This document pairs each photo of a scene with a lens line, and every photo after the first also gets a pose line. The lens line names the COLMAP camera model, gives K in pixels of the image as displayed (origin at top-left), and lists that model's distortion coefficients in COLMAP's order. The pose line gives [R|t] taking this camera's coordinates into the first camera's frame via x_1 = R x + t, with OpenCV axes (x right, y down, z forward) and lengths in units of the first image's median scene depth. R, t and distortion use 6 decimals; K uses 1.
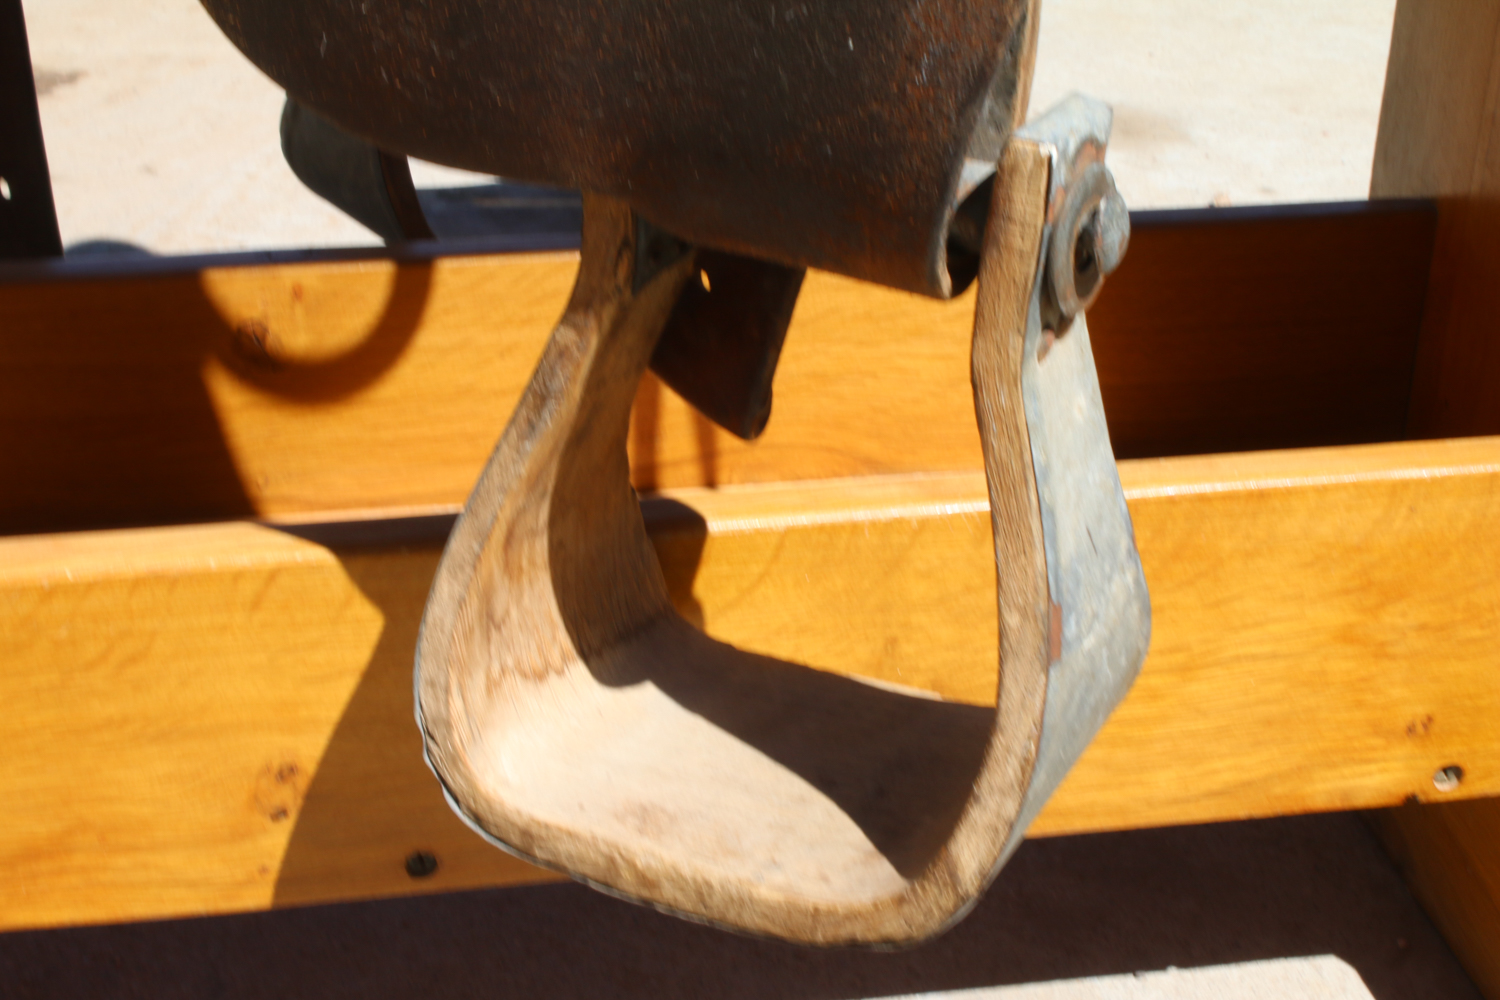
lens RADIAL K [[2612.8, 0, 750.0], [0, 2612.8, 500.0], [0, 0, 1]] dist [-0.031019, -0.070164]
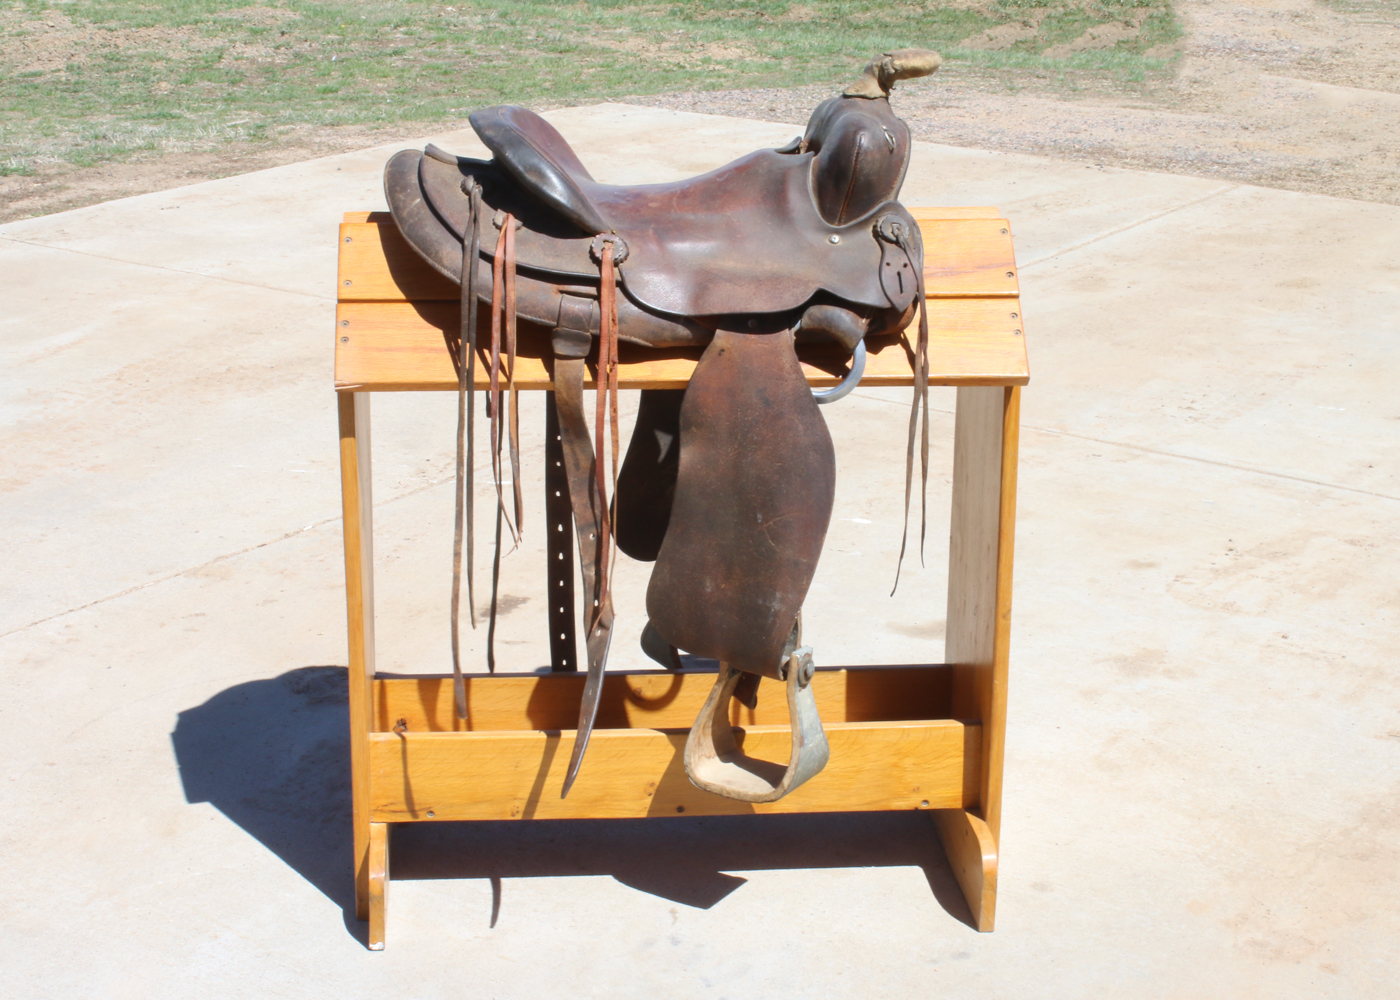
lens RADIAL K [[2265.8, 0, 700.0], [0, 2265.8, 500.0], [0, 0, 1]] dist [-0.044079, 0.140733]
pose [[0.996218, 0.018226, -0.084962, 0.240301], [-0.032893, 0.984093, -0.174584, 0.314741], [0.080428, 0.176718, 0.980970, -3.066078]]
